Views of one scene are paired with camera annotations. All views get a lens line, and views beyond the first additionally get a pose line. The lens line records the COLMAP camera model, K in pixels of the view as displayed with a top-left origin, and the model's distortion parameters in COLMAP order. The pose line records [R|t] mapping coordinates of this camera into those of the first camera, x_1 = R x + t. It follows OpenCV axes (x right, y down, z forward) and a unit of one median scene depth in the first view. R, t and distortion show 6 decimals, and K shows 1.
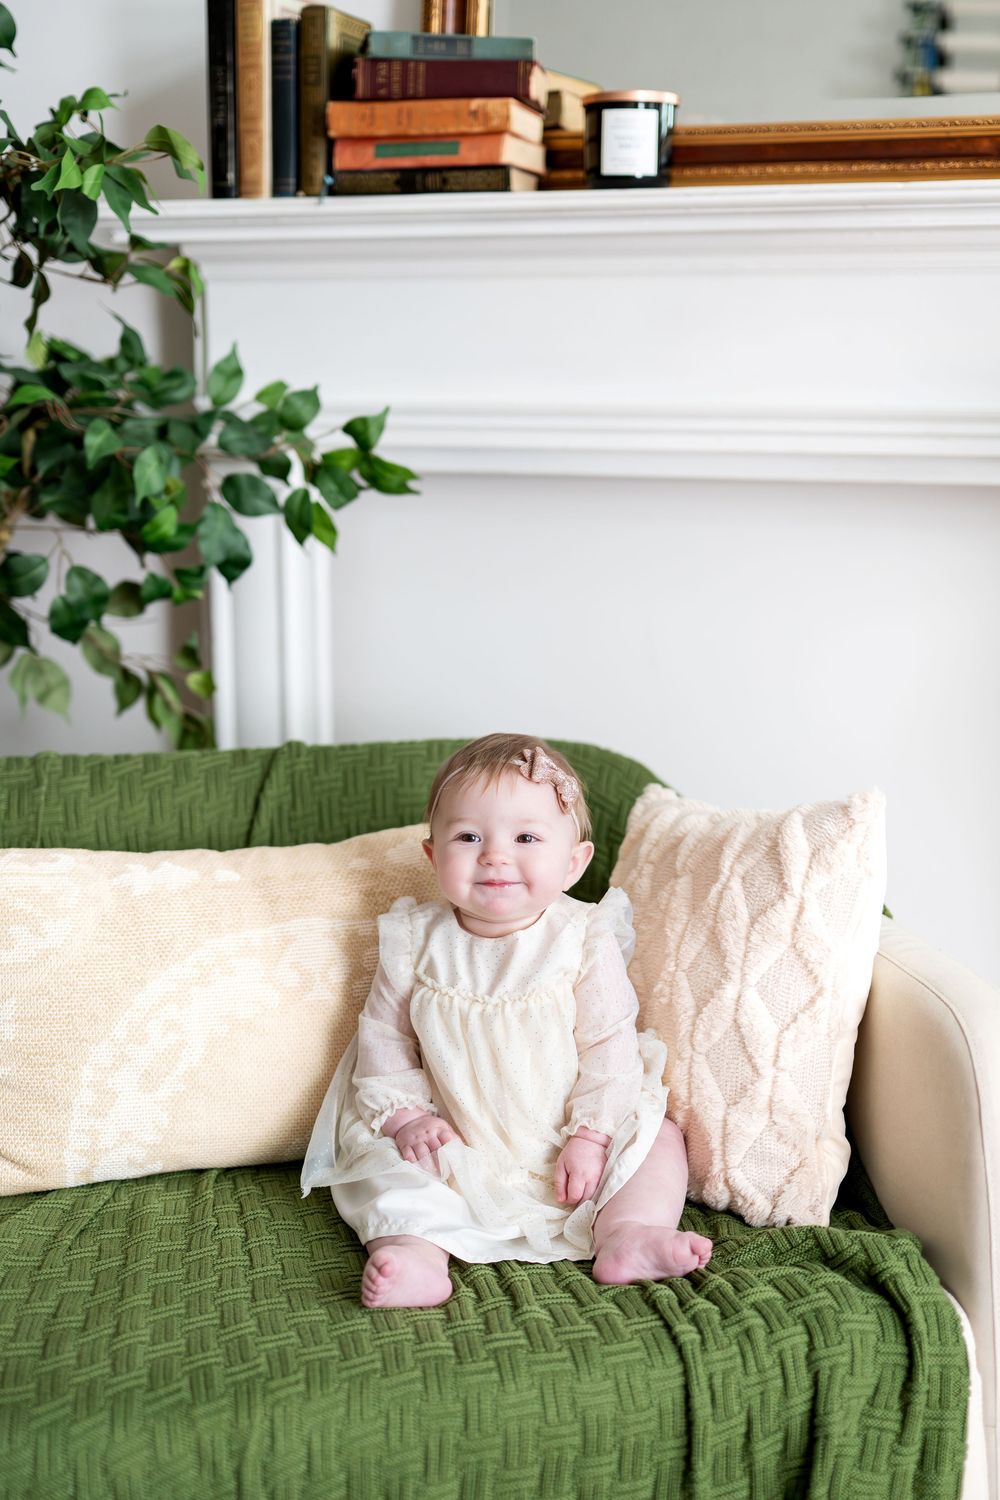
lens RADIAL K [[2101.5, 0, 500.0], [0, 2101.5, 750.0], [0, 0, 1]] dist [-0.003963, -0.011948]
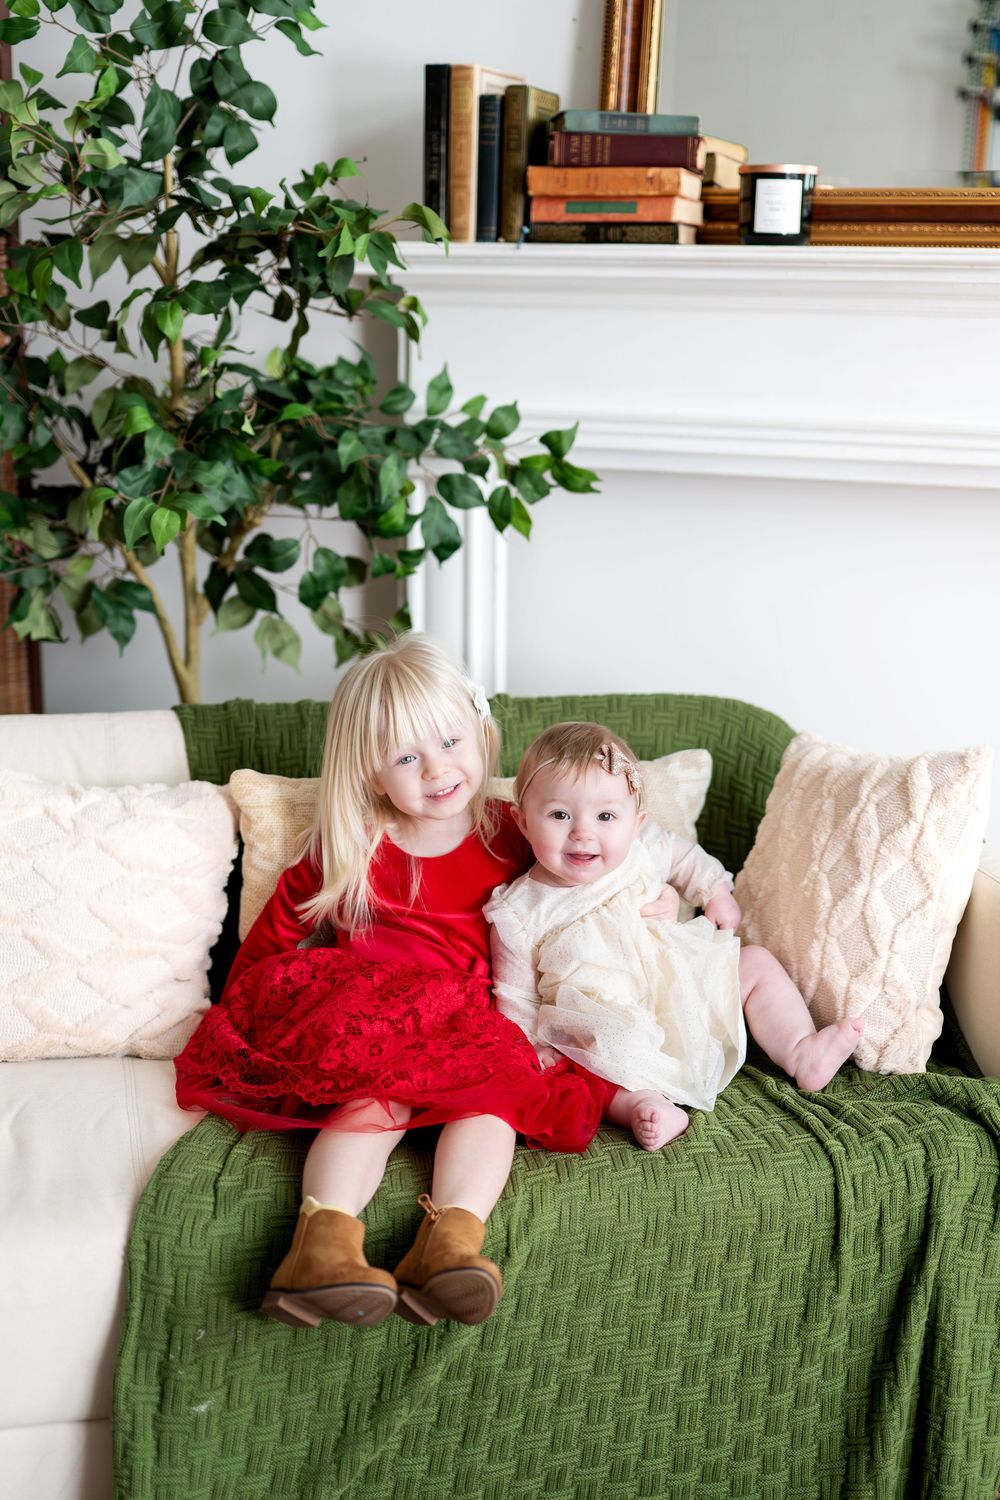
lens RADIAL K [[2127.8, 0, 499.7], [0, 2127.8, 766.9], [0, 0, 1]] dist [0.008633, -0.064048]
pose [[0.999825, 0.016173, -0.009450, -0.082643], [-0.015766, 0.999006, 0.041706, -0.012790], [0.010115, -0.041550, 0.999085, -0.249331]]
